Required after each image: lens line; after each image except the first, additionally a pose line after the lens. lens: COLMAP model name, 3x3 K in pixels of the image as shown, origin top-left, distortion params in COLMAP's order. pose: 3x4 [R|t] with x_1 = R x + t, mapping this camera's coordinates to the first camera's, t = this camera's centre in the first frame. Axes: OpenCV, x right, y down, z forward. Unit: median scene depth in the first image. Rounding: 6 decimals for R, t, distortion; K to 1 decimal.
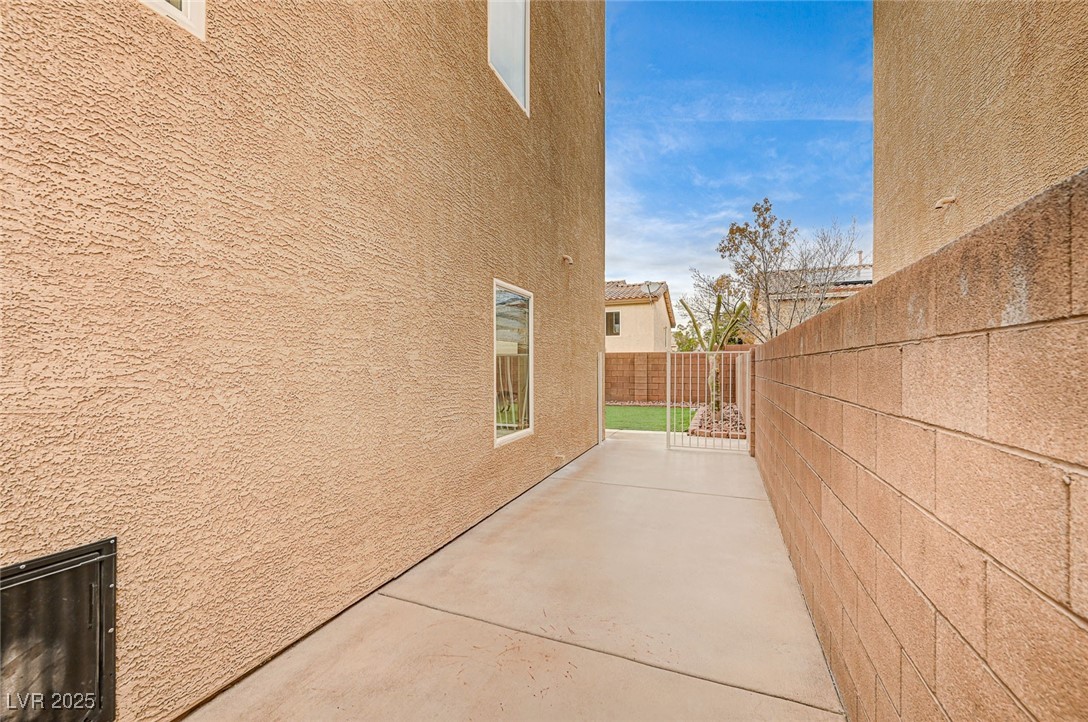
lens RADIAL K [[443.0, 0, 543.4], [0, 443.0, 359.3], [0, 0, 1]] dist [0.000075, 0.000149]
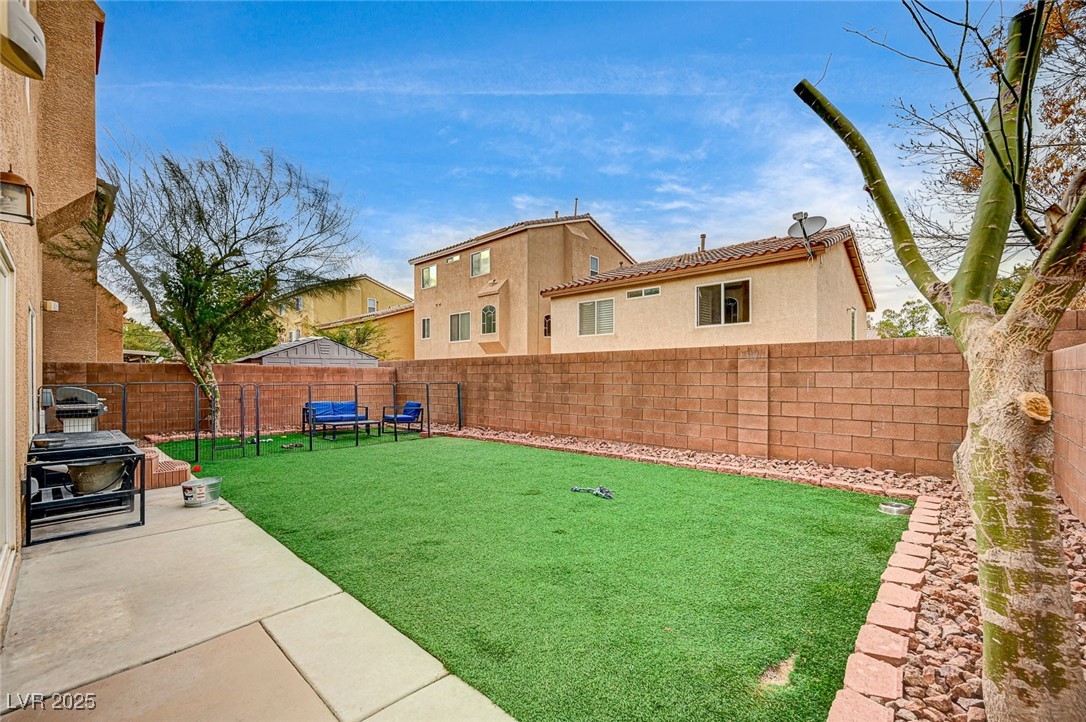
lens RADIAL K [[442.2, 0, 542.4], [0, 442.2, 359.3], [0, 0, 1]] dist [0.000075, 0.000149]
pose [[0.928771, -0.011941, -0.370462, 0.136319], [0.006147, 0.999840, -0.016817, 0.003697], [0.370604, 0.013342, 0.928695, 0.372778]]
